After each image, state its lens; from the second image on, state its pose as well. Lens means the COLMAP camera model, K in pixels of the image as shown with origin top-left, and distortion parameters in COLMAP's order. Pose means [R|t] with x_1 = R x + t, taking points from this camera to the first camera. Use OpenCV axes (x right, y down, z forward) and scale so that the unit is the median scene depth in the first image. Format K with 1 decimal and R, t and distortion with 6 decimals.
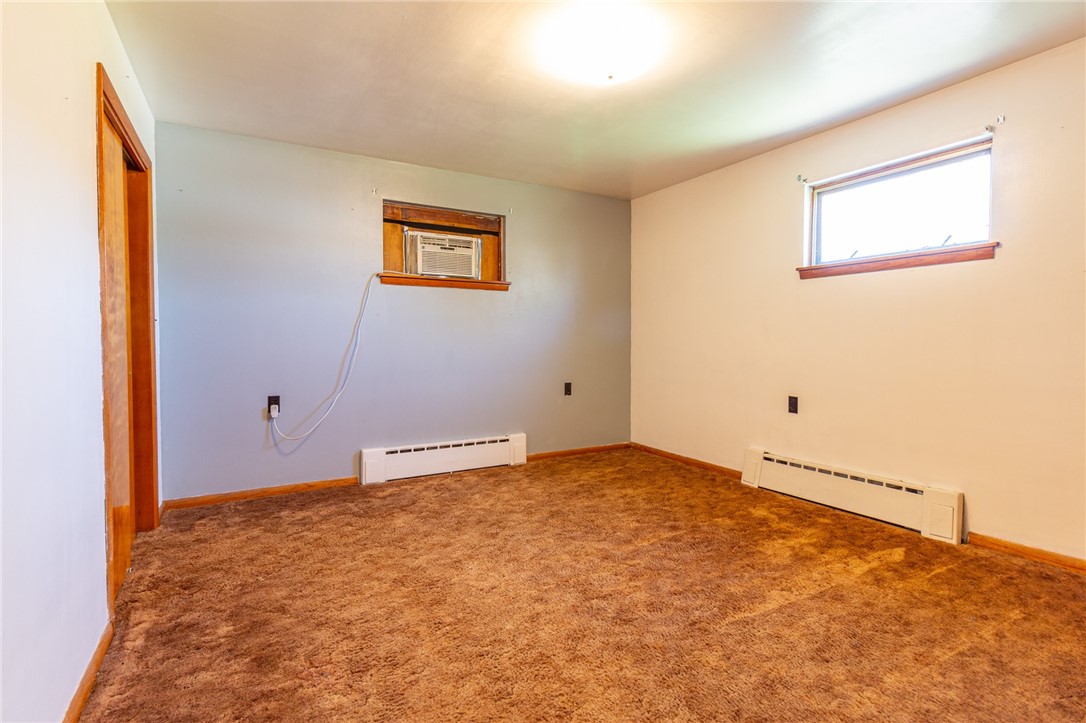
lens RADIAL K [[502.2, 0, 546.3], [0, 502.2, 353.8], [0, 0, 1]] dist [0.001145, 0.000728]
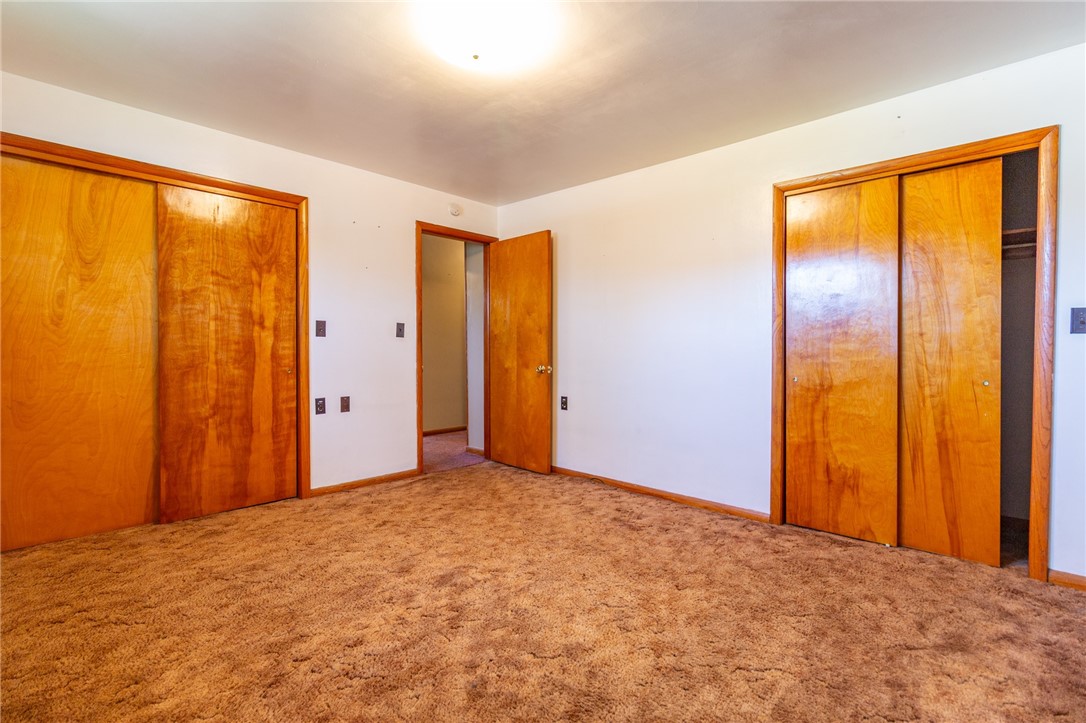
lens RADIAL K [[502.2, 0, 546.3], [0, 502.2, 353.8], [0, 0, 1]] dist [0.001145, 0.000728]
pose [[-0.958021, 0.001842, -0.286693, 0.256032], [-0.008964, 0.999298, 0.036376, -0.048936], [0.286559, 0.037419, -0.957332, 1.847391]]
